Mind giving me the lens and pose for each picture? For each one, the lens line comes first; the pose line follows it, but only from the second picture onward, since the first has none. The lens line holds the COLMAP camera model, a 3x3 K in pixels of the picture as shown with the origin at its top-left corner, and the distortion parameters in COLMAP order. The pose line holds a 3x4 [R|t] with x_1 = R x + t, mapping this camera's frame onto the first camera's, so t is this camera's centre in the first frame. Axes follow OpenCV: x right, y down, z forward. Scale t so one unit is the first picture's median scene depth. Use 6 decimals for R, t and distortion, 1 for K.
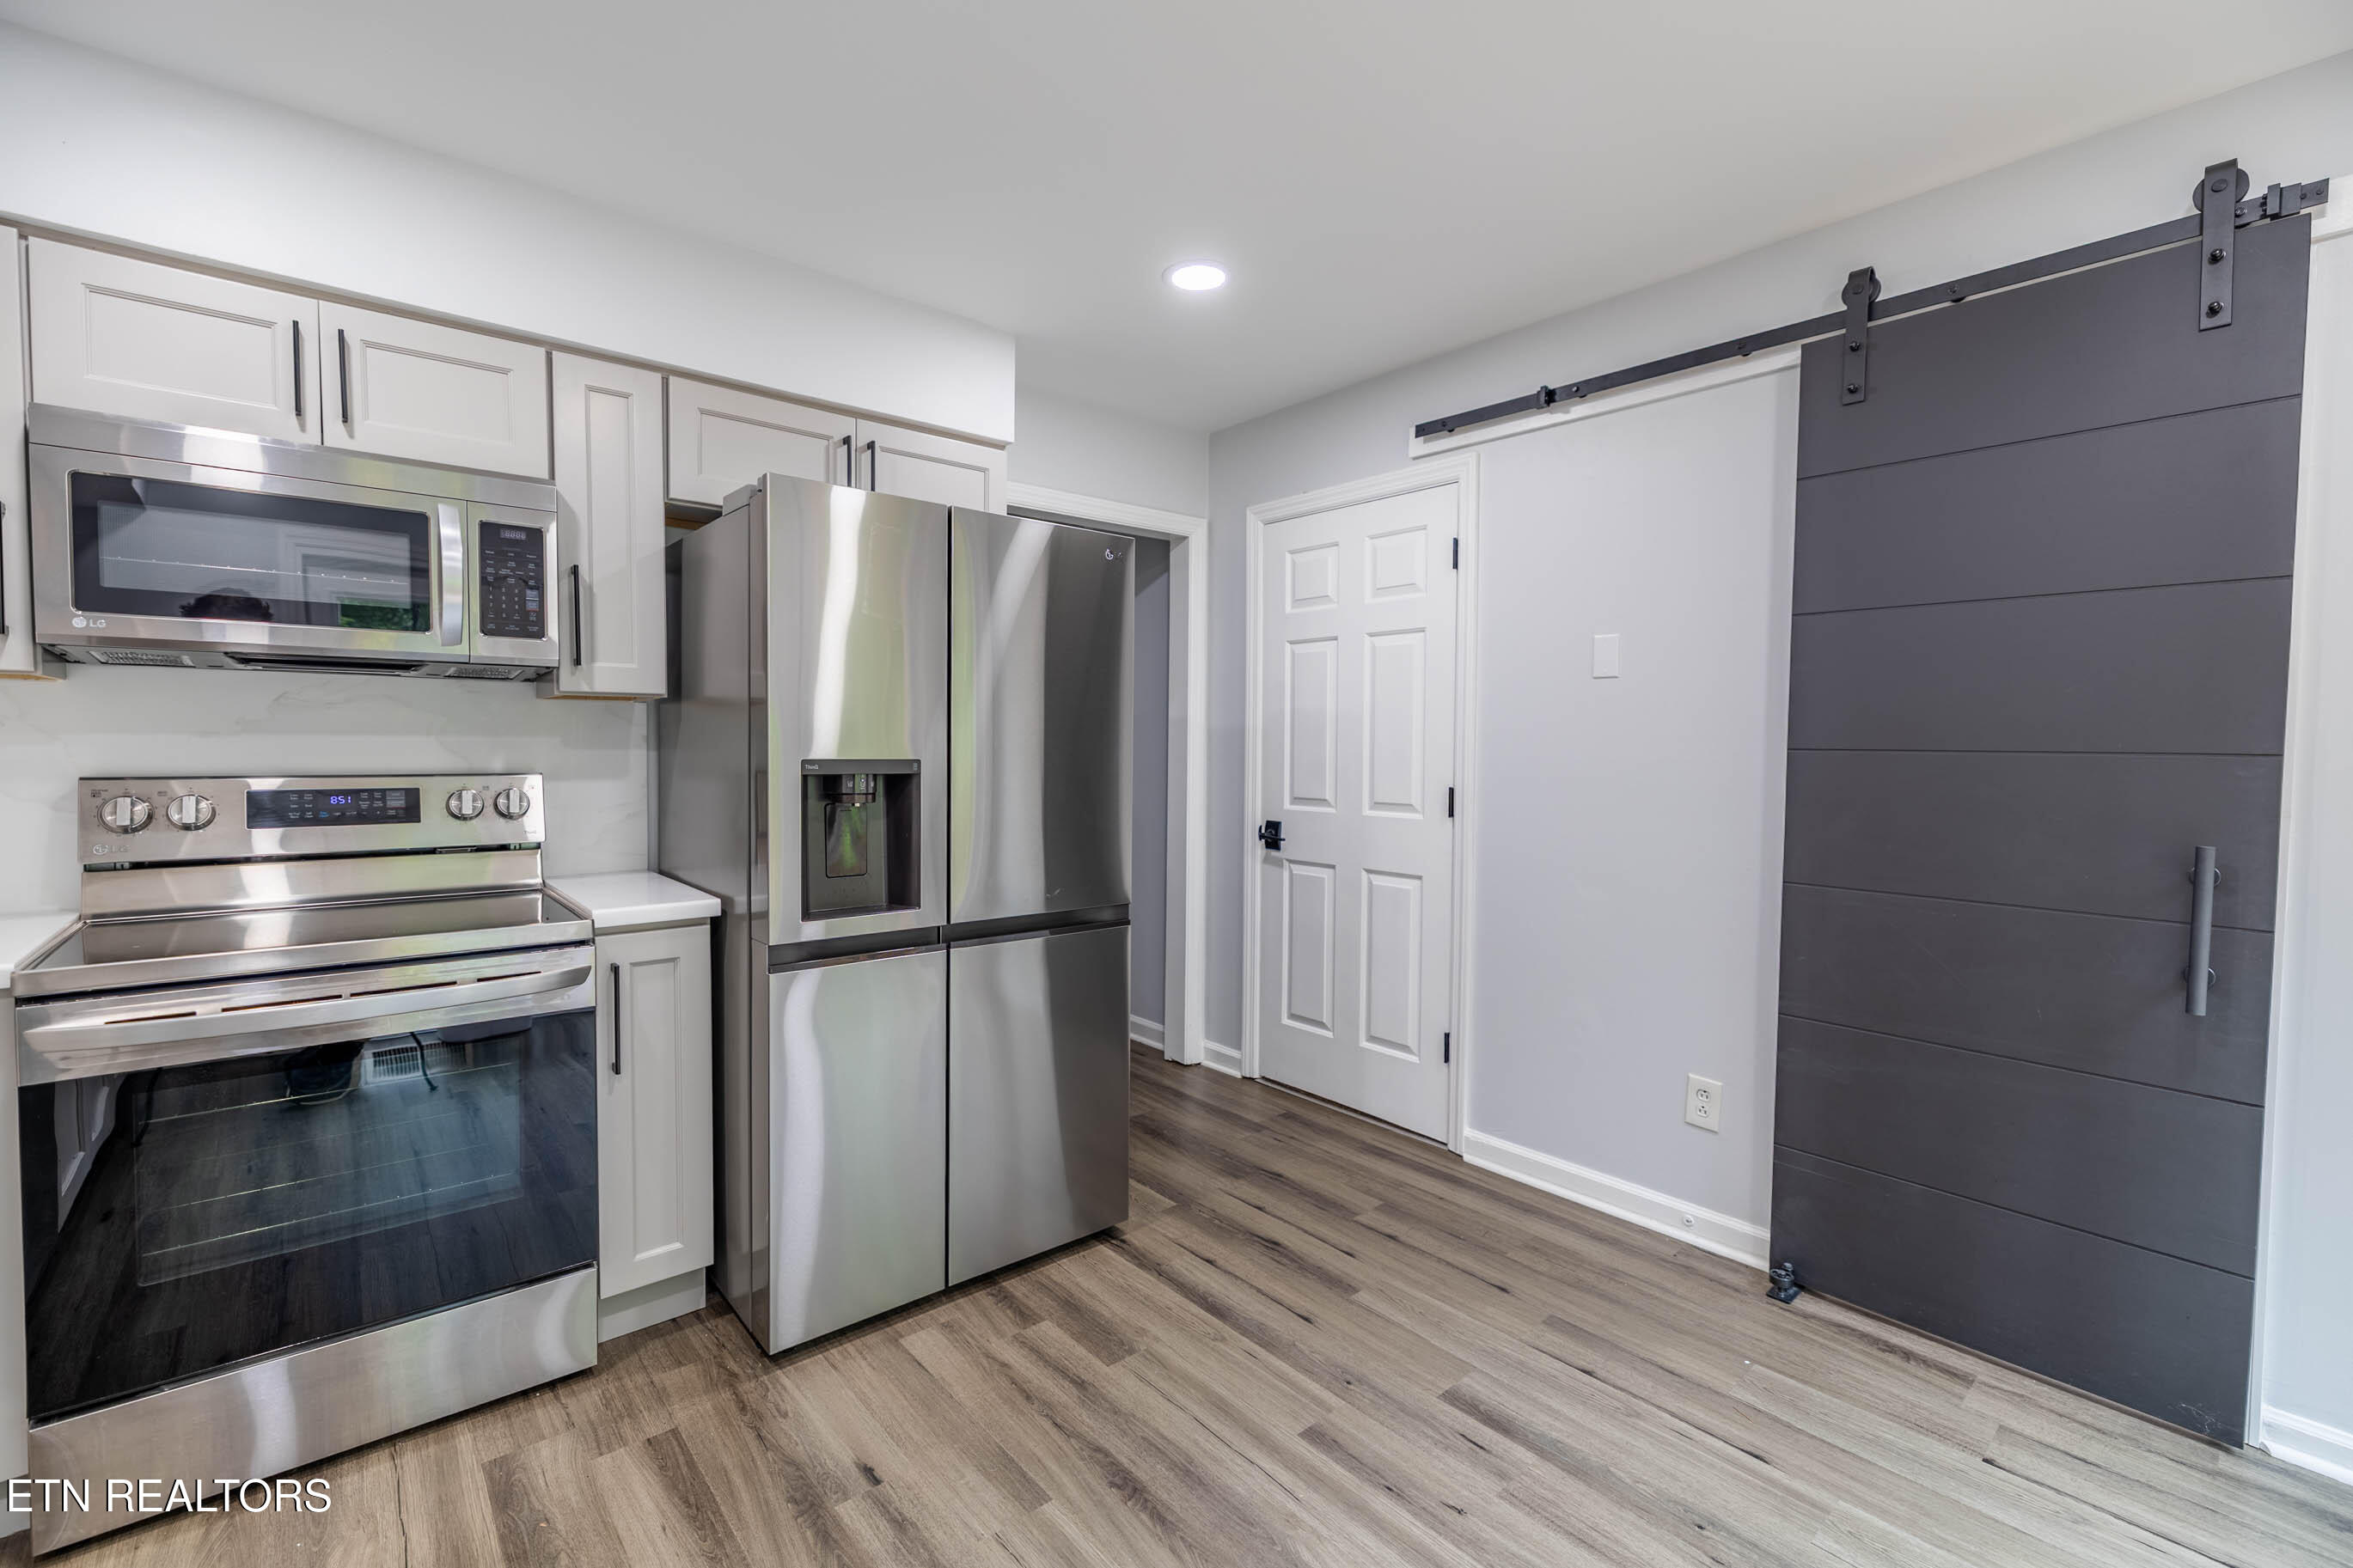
lens RADIAL K [[1017.0, 0, 1167.6], [0, 1017.0, 773.3], [0, 0, 1]] dist [0.000960, 0.000089]
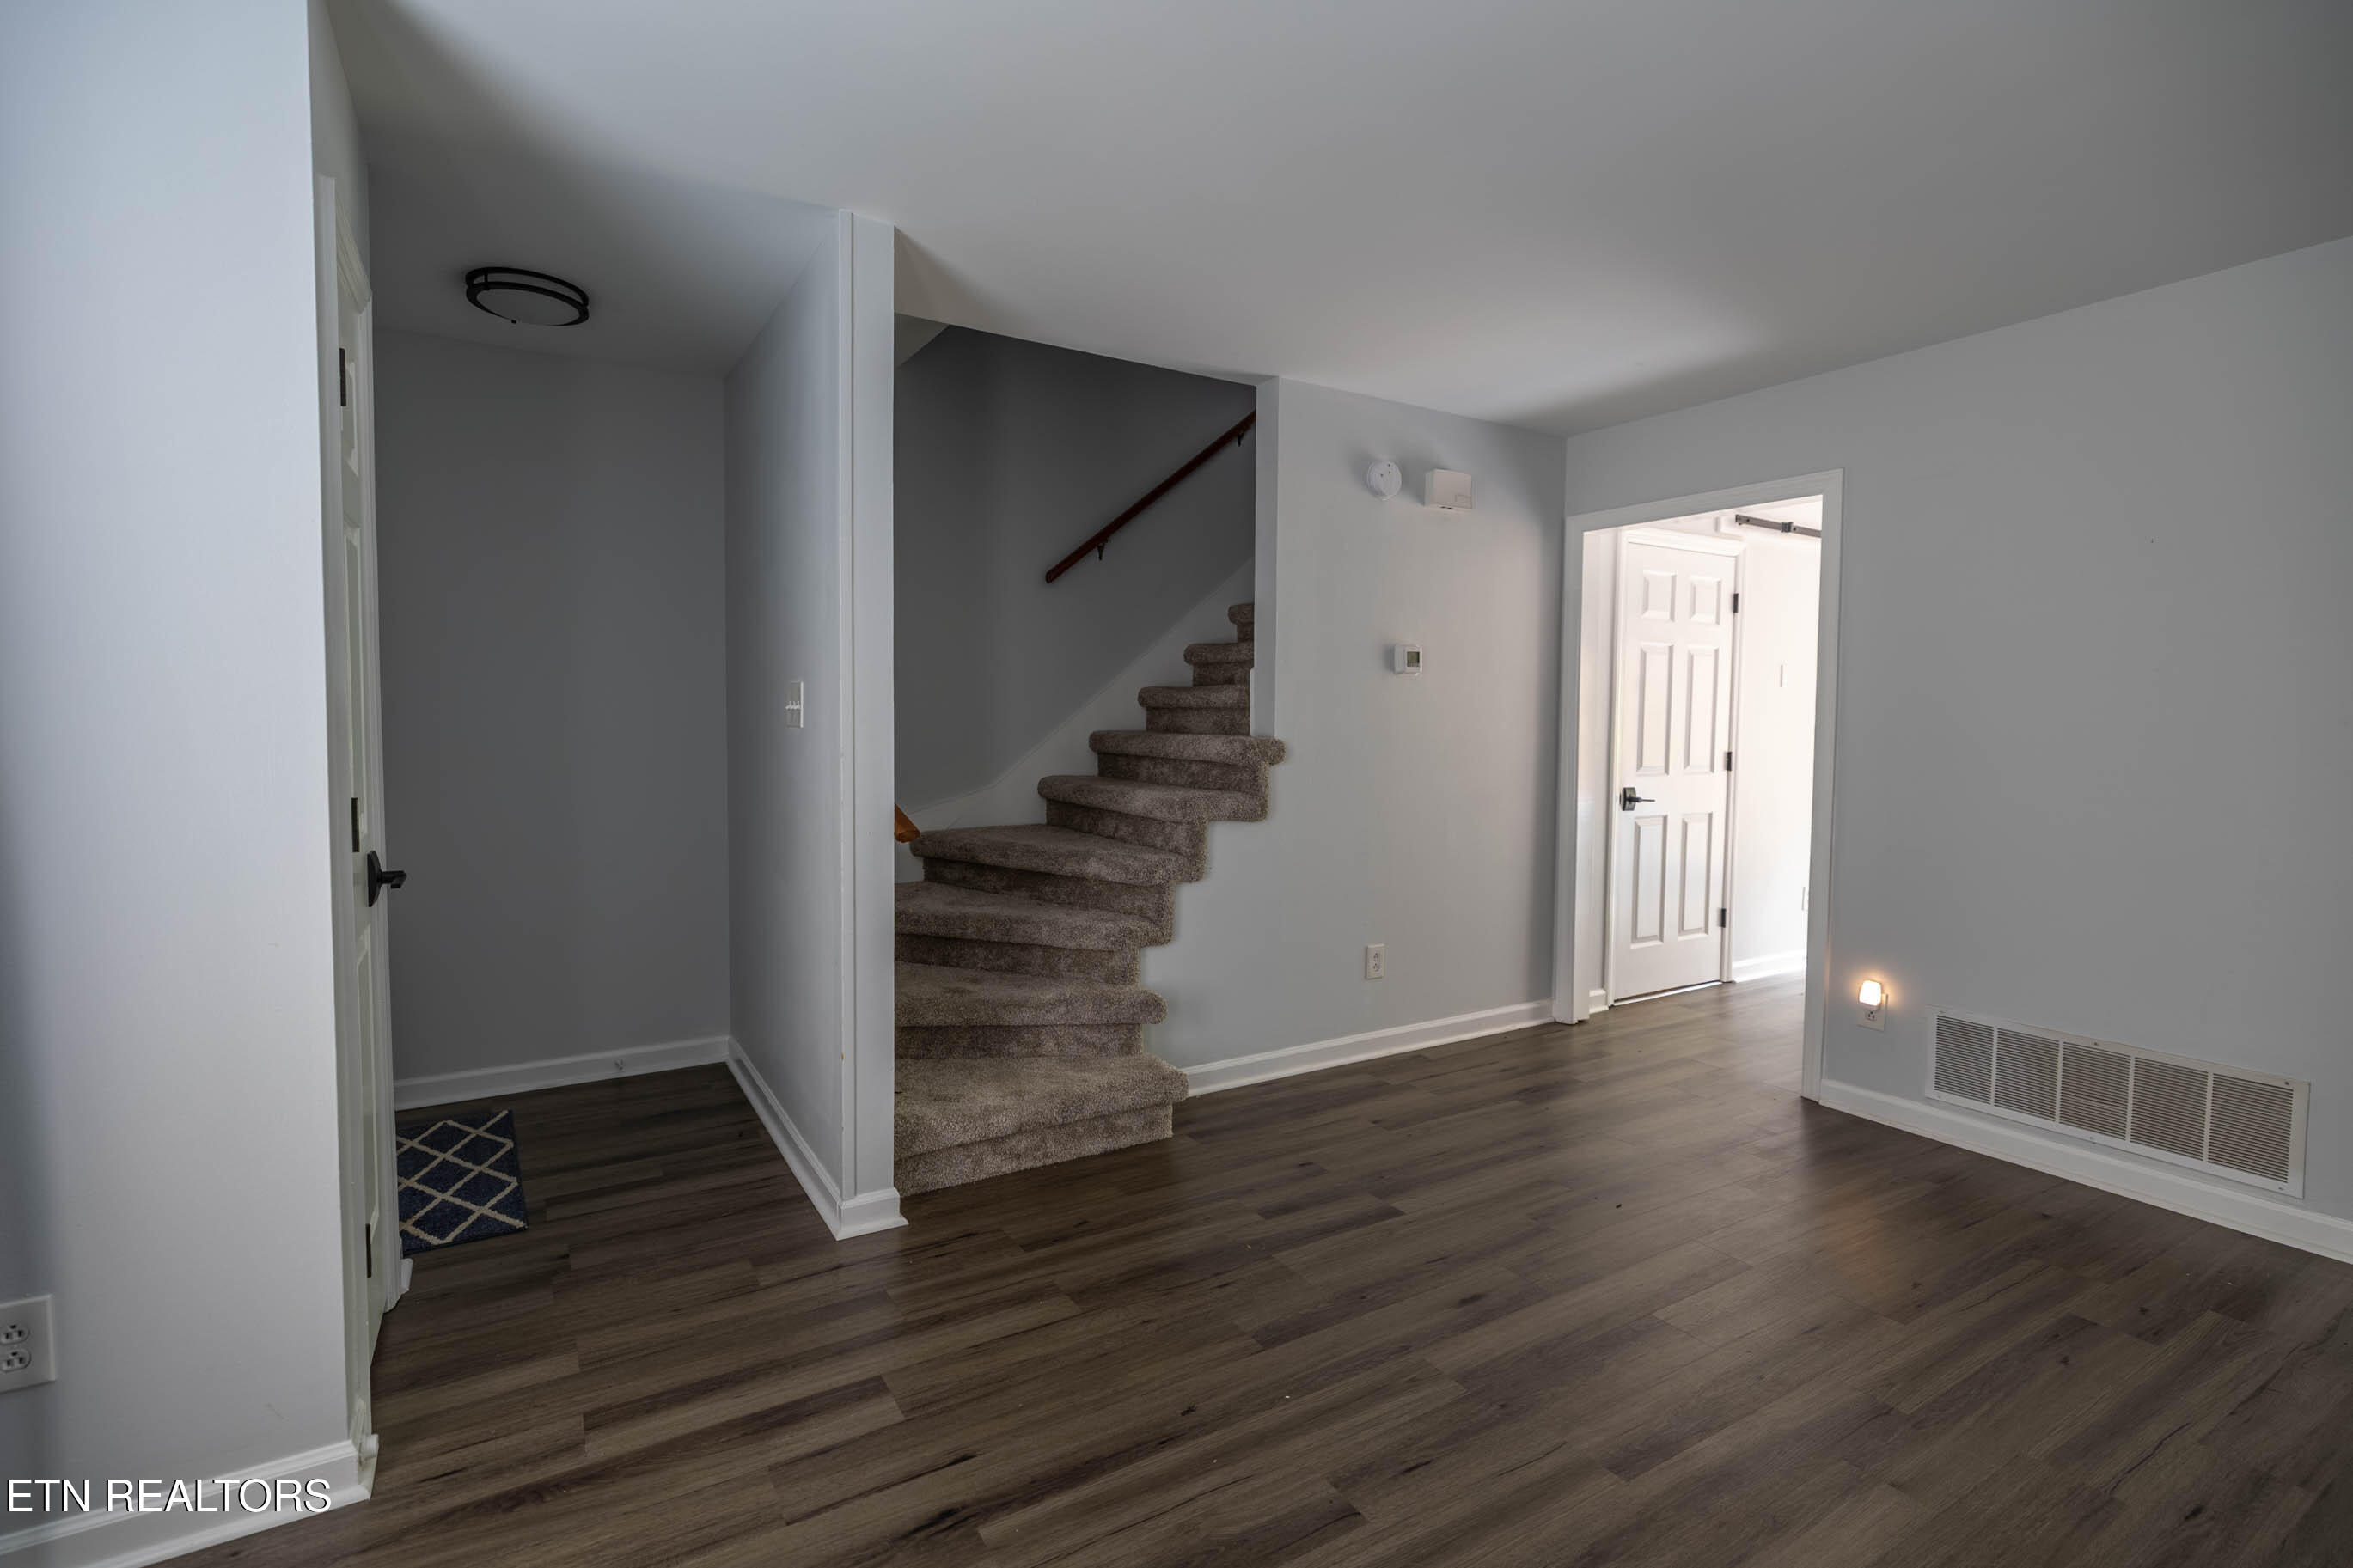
lens RADIAL K [[1017.0, 0, 1167.6], [0, 1017.0, 773.3], [0, 0, 1]] dist [0.000960, 0.000089]
pose [[0.160393, -0.050199, 0.985776, -2.064836], [0.025664, 0.998580, 0.046675, -0.076034], [-0.986720, 0.017812, 0.161453, 2.322597]]
